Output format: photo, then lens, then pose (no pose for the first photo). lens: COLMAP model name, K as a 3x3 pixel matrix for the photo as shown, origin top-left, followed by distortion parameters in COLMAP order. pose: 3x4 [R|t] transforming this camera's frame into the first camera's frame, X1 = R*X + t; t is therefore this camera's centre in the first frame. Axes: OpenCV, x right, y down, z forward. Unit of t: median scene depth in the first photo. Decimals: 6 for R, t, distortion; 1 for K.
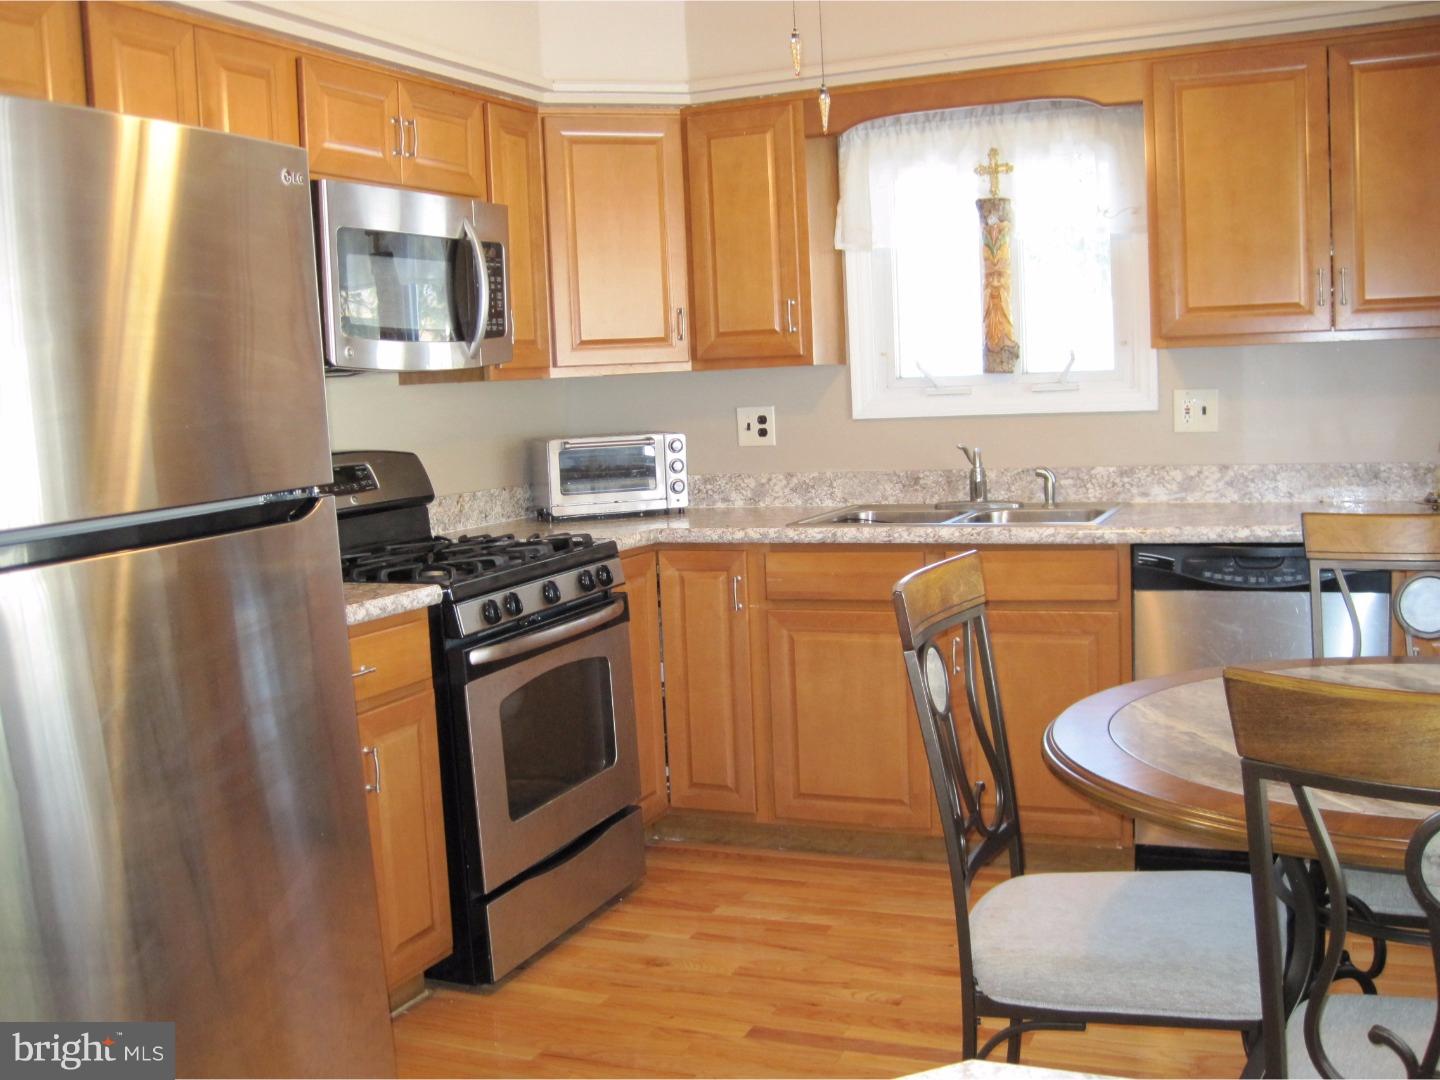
lens RADIAL K [[1497.9, 0, 702.3], [0, 1497.9, 543.4], [0, 0, 1]] dist [-0.182912, 0.180018]
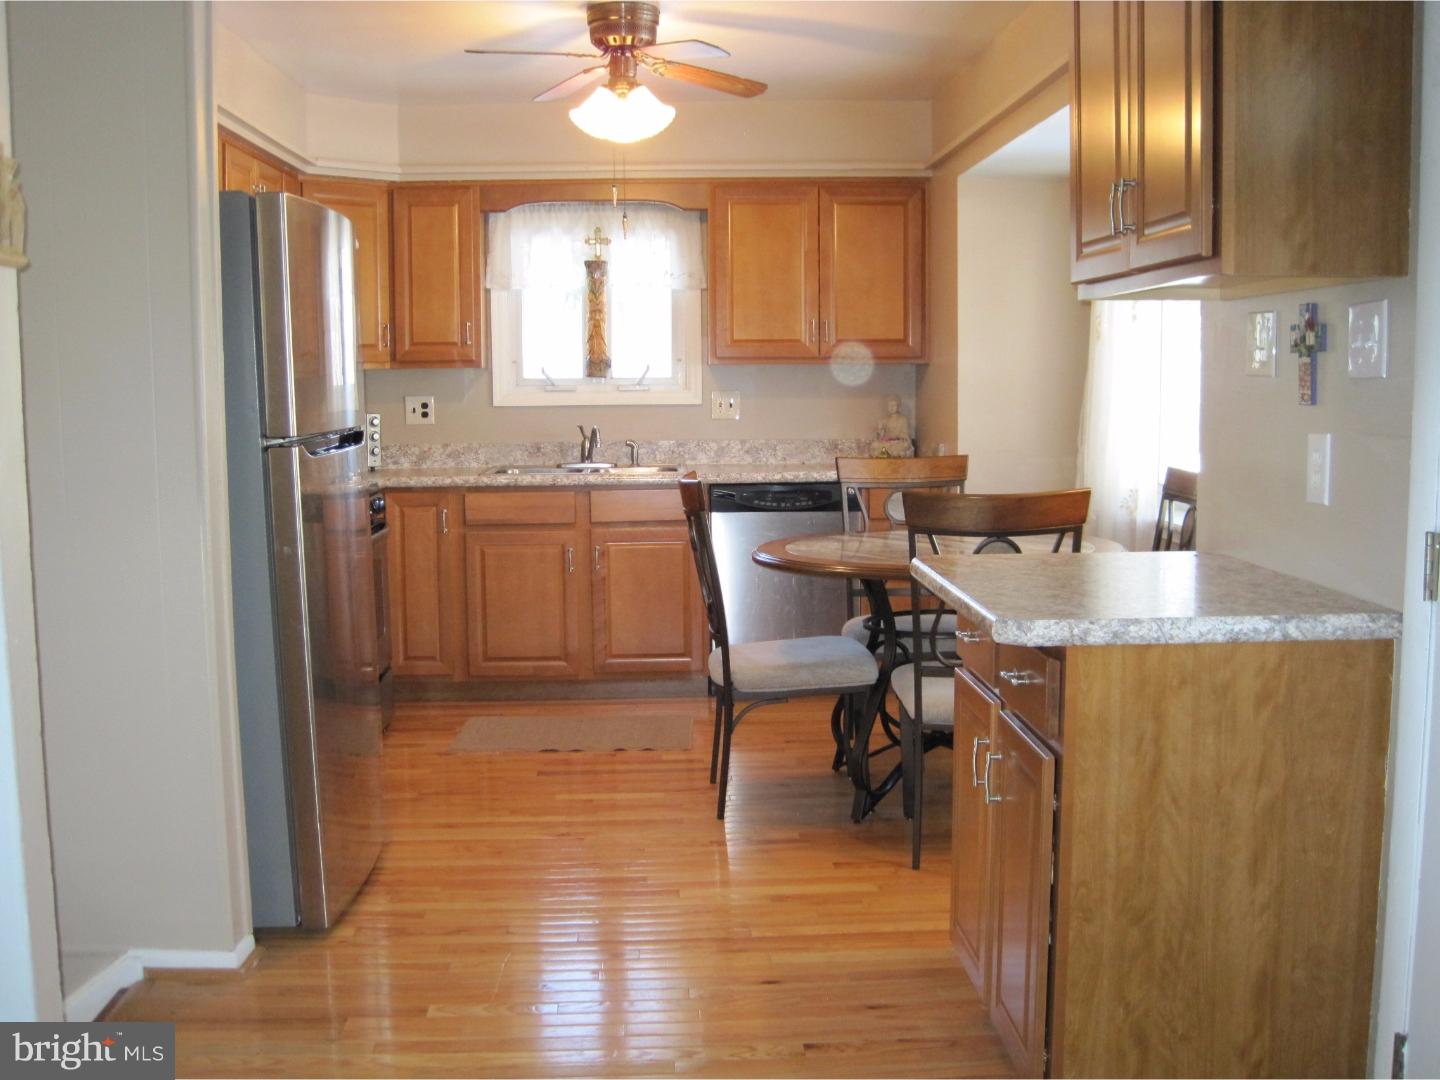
lens RADIAL K [[1497.9, 0, 702.3], [0, 1497.9, 543.4], [0, 0, 1]] dist [-0.182912, 0.180018]
pose [[0.895938, -0.008307, 0.444102, -0.390341], [0.013313, 0.999878, -0.008154, 0.068827], [-0.443980, 0.013218, 0.895939, -0.407813]]
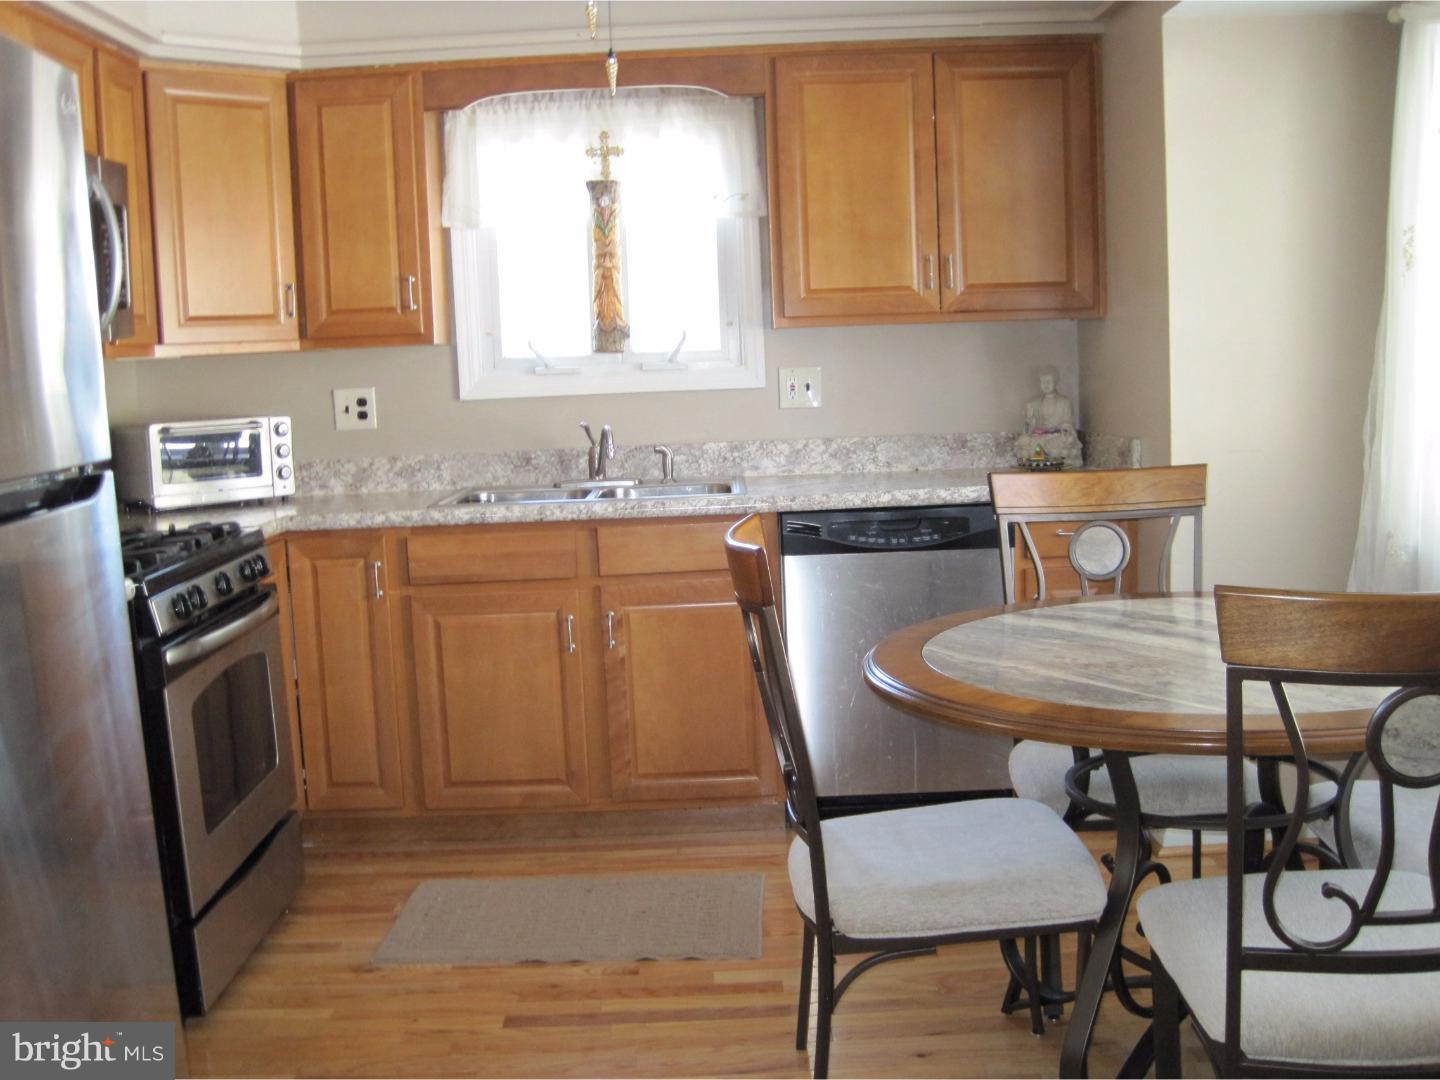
lens RADIAL K [[1497.9, 0, 702.3], [0, 1497.9, 543.4], [0, 0, 1]] dist [-0.182912, 0.180018]
pose [[0.914693, -0.040011, 0.402165, -0.165543], [0.039787, 0.999168, 0.008912, 0.009503], [-0.402187, 0.007849, 0.915524, 0.042148]]
